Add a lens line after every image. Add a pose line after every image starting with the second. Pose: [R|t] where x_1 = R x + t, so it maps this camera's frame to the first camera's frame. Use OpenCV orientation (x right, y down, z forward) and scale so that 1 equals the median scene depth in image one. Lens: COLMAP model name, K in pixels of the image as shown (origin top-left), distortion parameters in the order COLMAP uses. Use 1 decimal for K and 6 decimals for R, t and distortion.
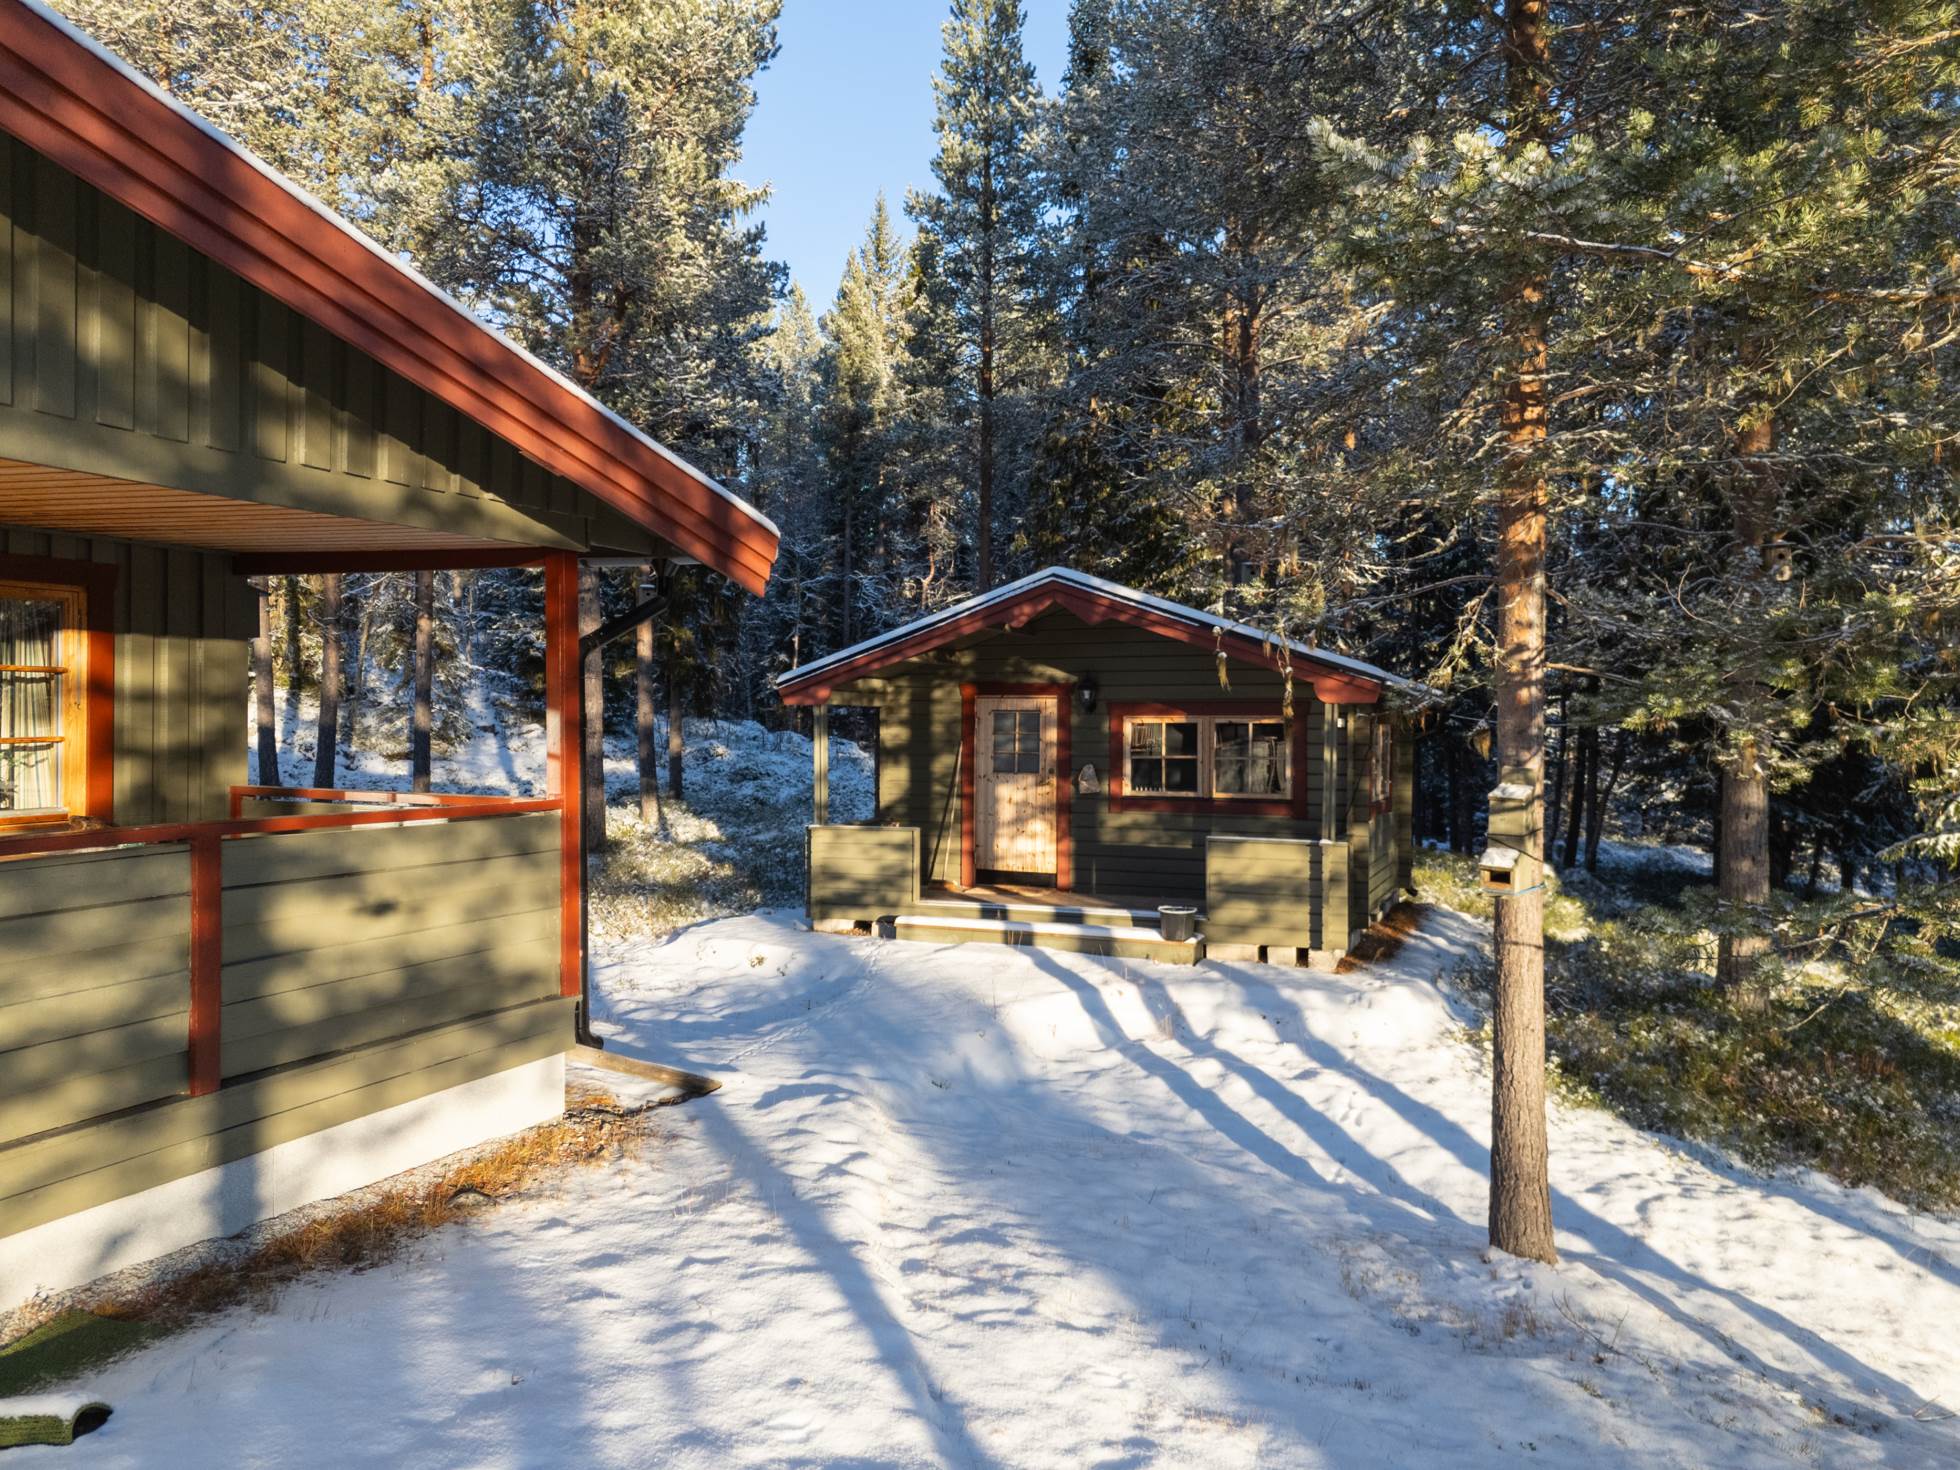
lens RADIAL K [[1431.1, 0, 969.2], [0, 1431.1, 727.3], [0, 0, 1]] dist [0.049845, -0.037658]
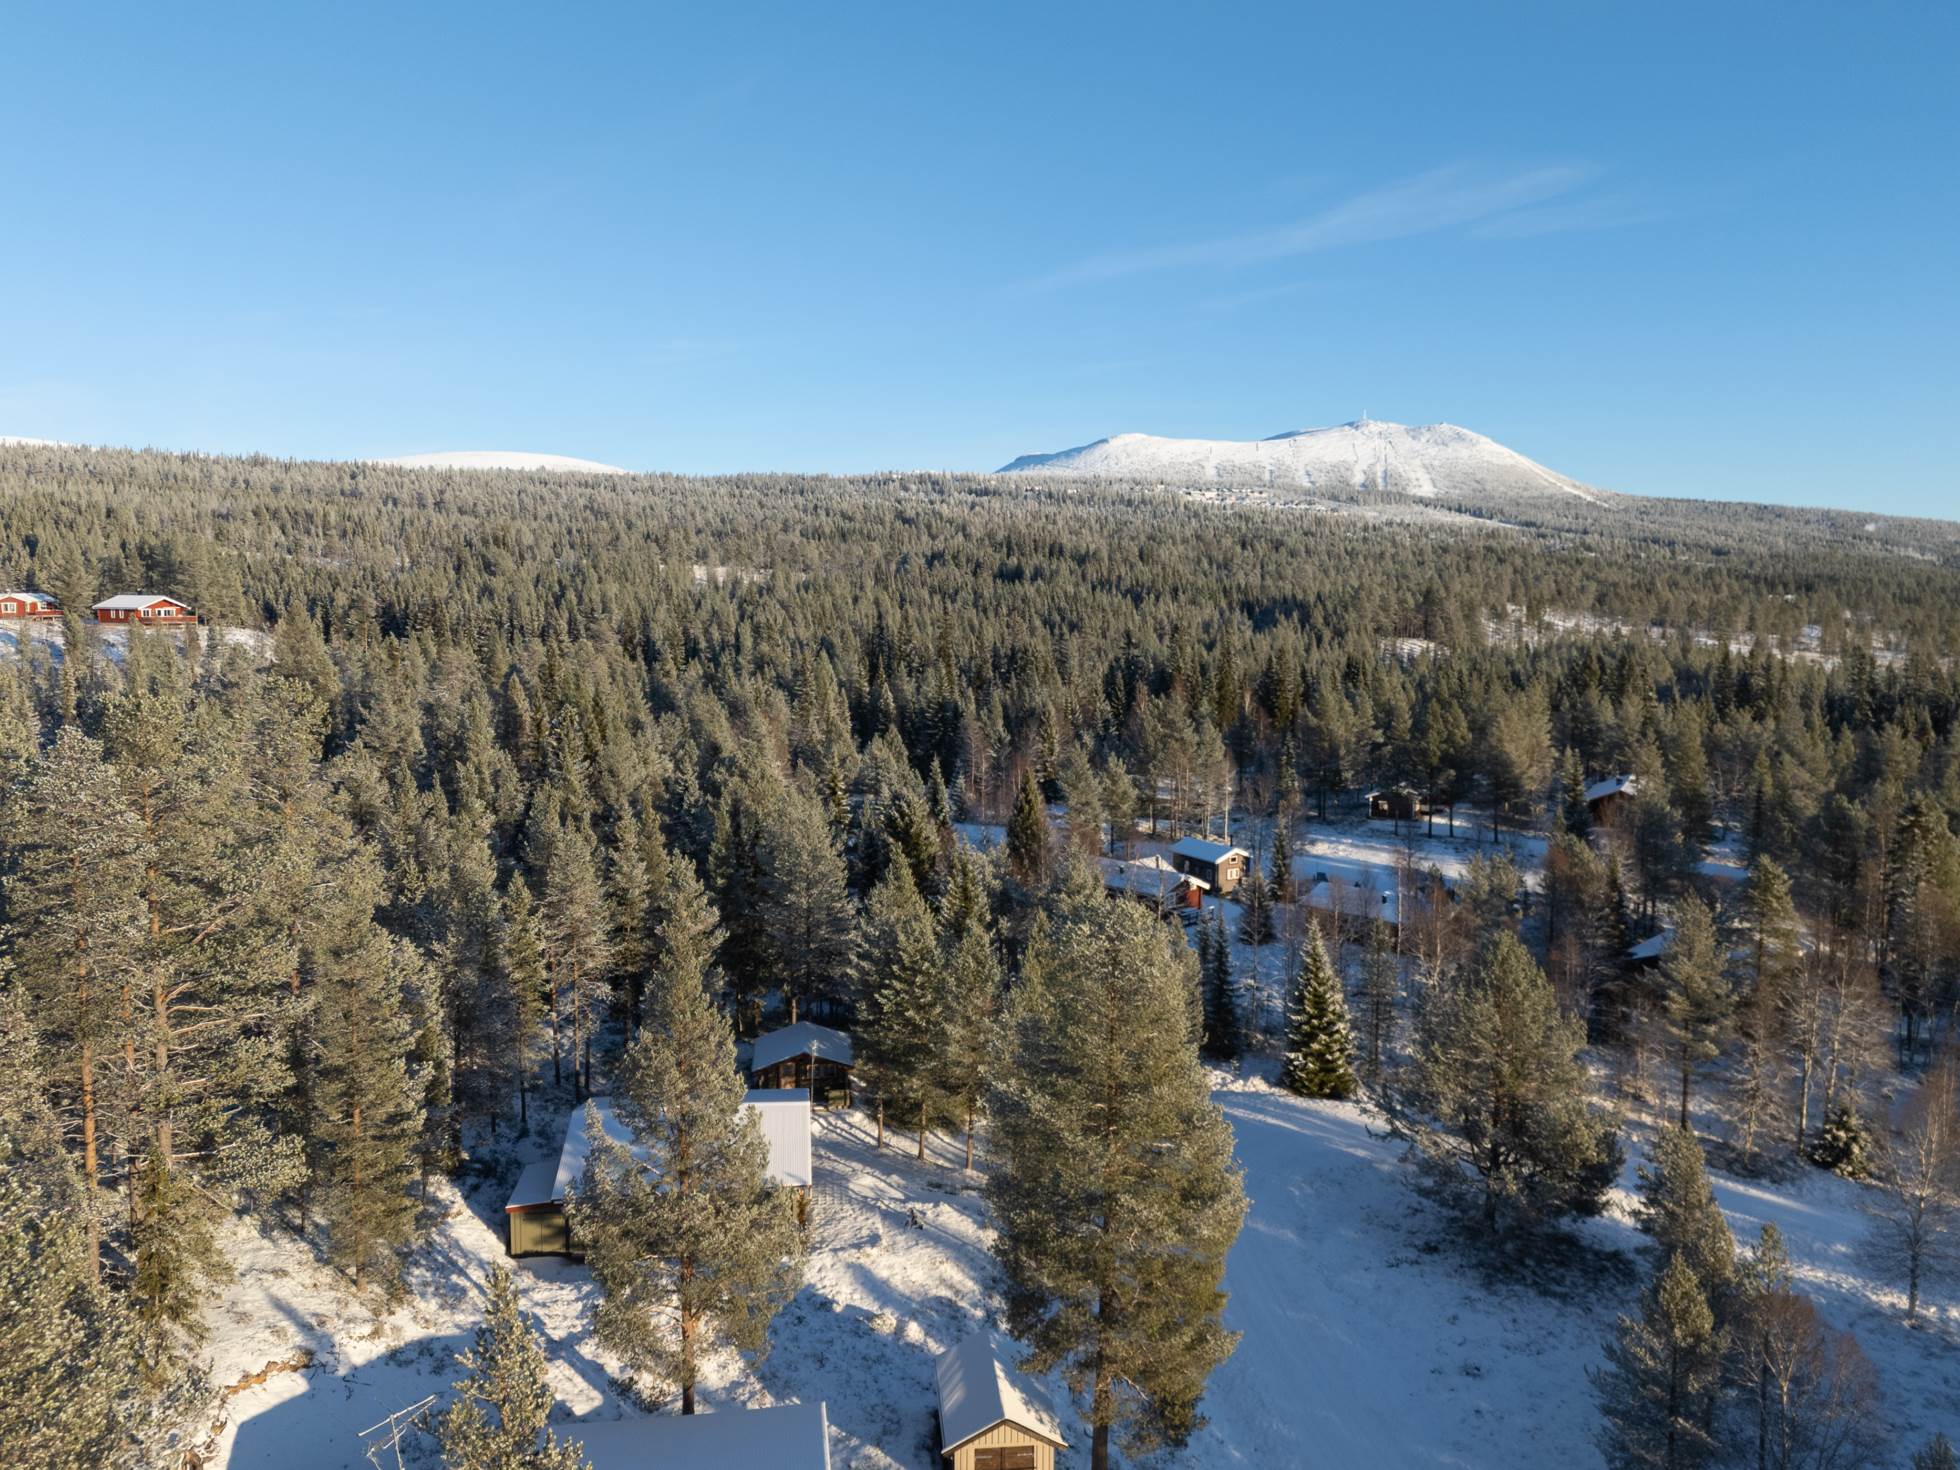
lens RADIAL K [[1431.1, 0, 969.2], [0, 1431.1, 727.3], [0, 0, 1]] dist [0.049845, -0.037658]
pose [[0.872069, -0.040768, 0.487681, -3.965013], [0.002581, 0.996893, 0.078721, -3.456717], [-0.489376, -0.067392, 0.869465, -8.062491]]
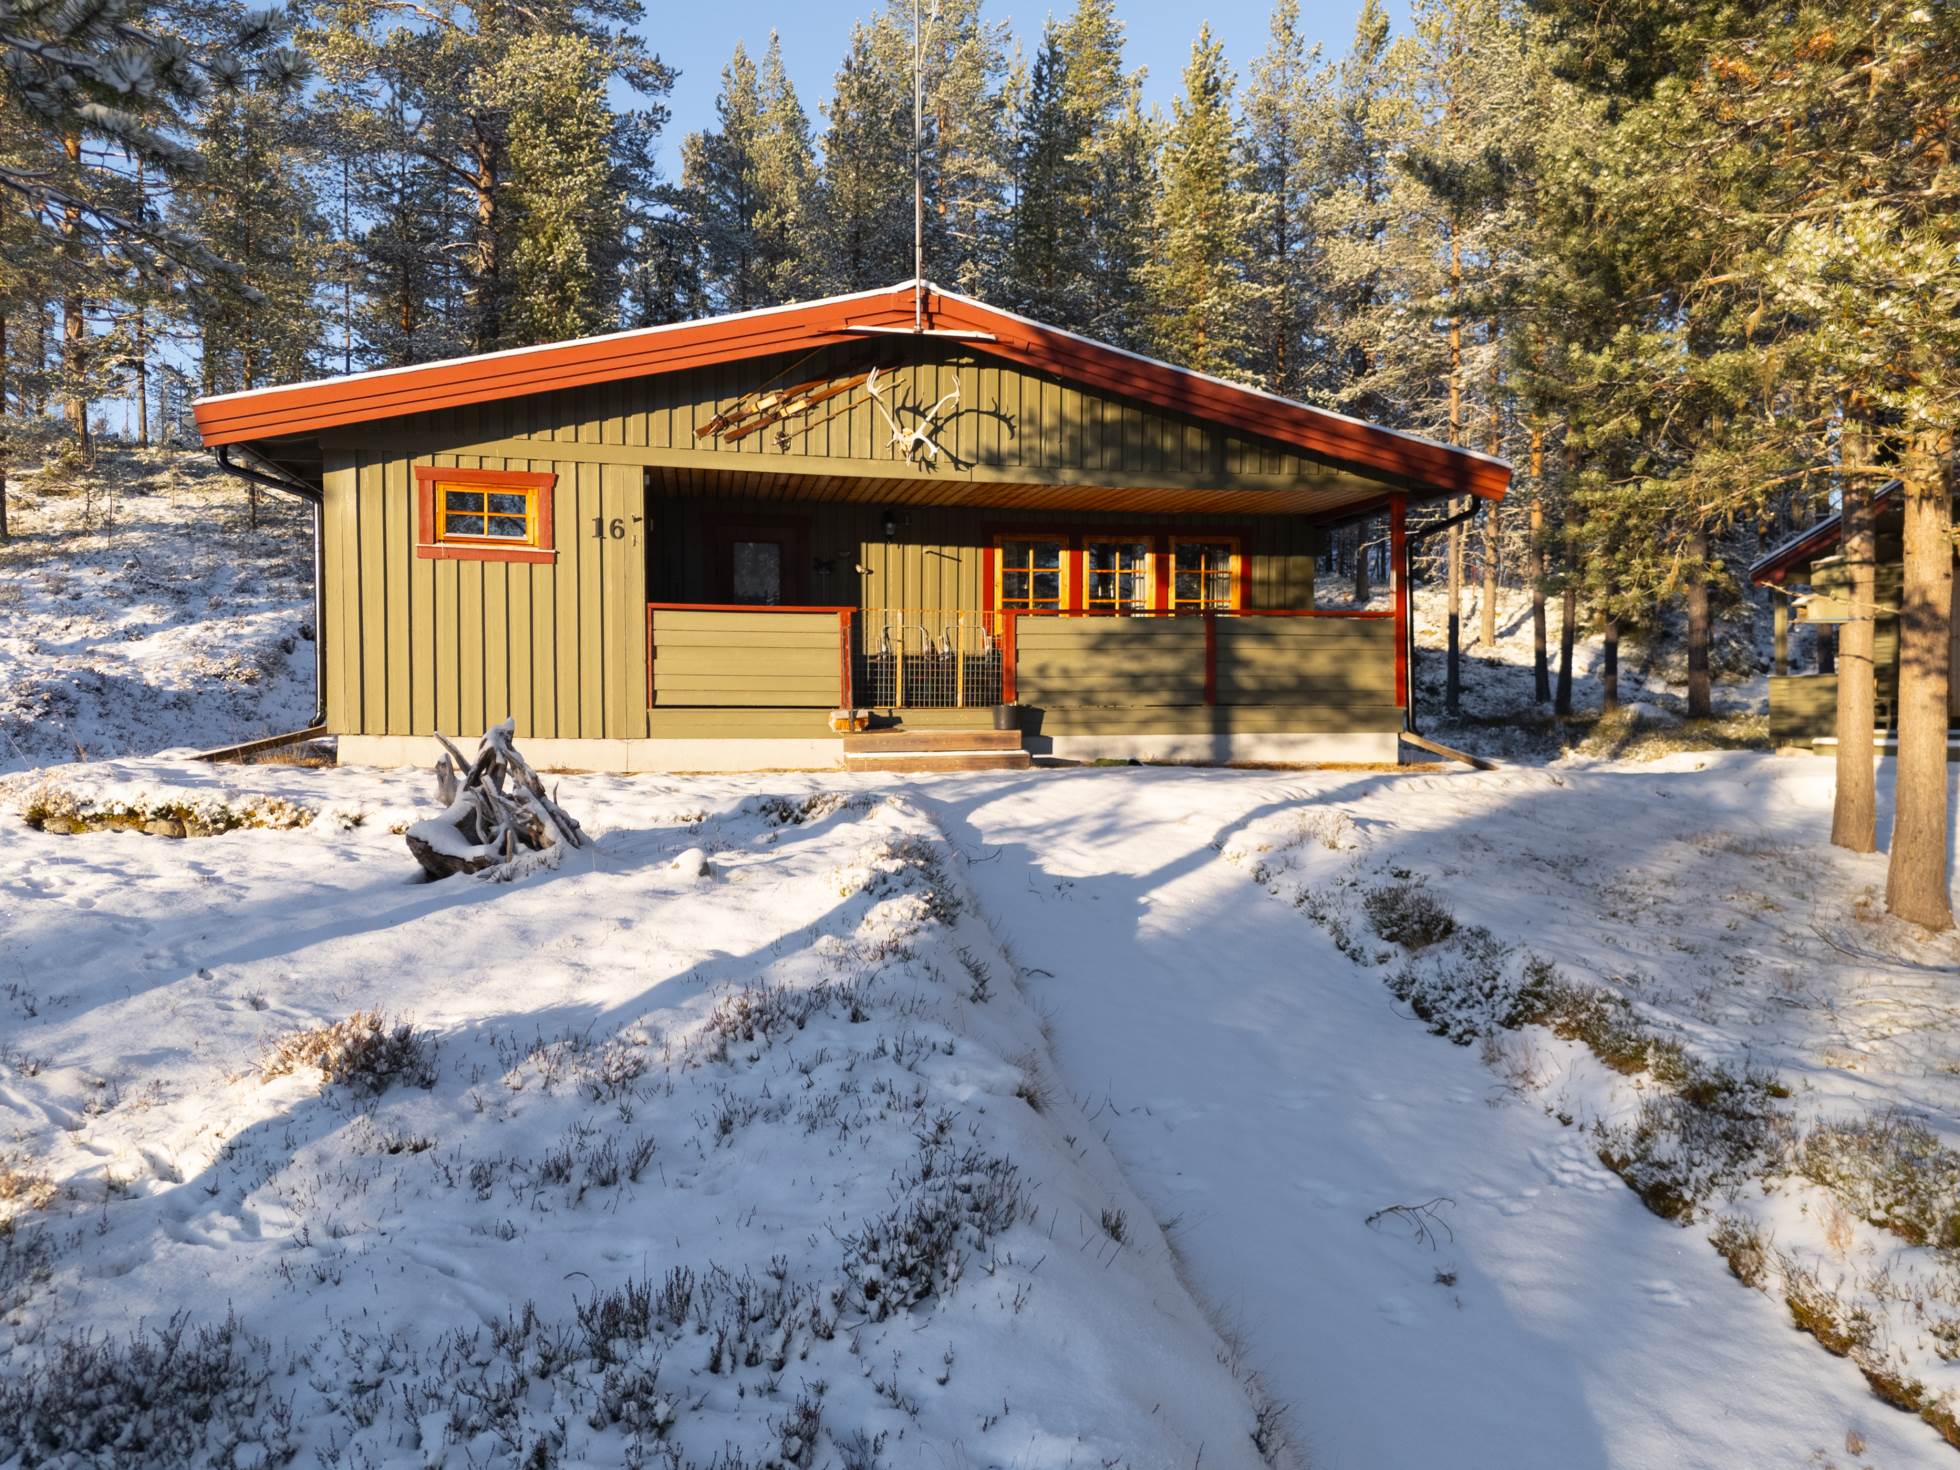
lens RADIAL K [[1441.0, 0, 980.0], [0, 1441.0, 735.0], [0, 0, 1]] dist [0.066598, -0.046771]
pose [[0.547651, 0.004237, -0.836696, 1.204681], [0.001501, 0.999981, 0.006047, 0.224828], [0.836706, -0.004568, 0.547634, -0.687219]]
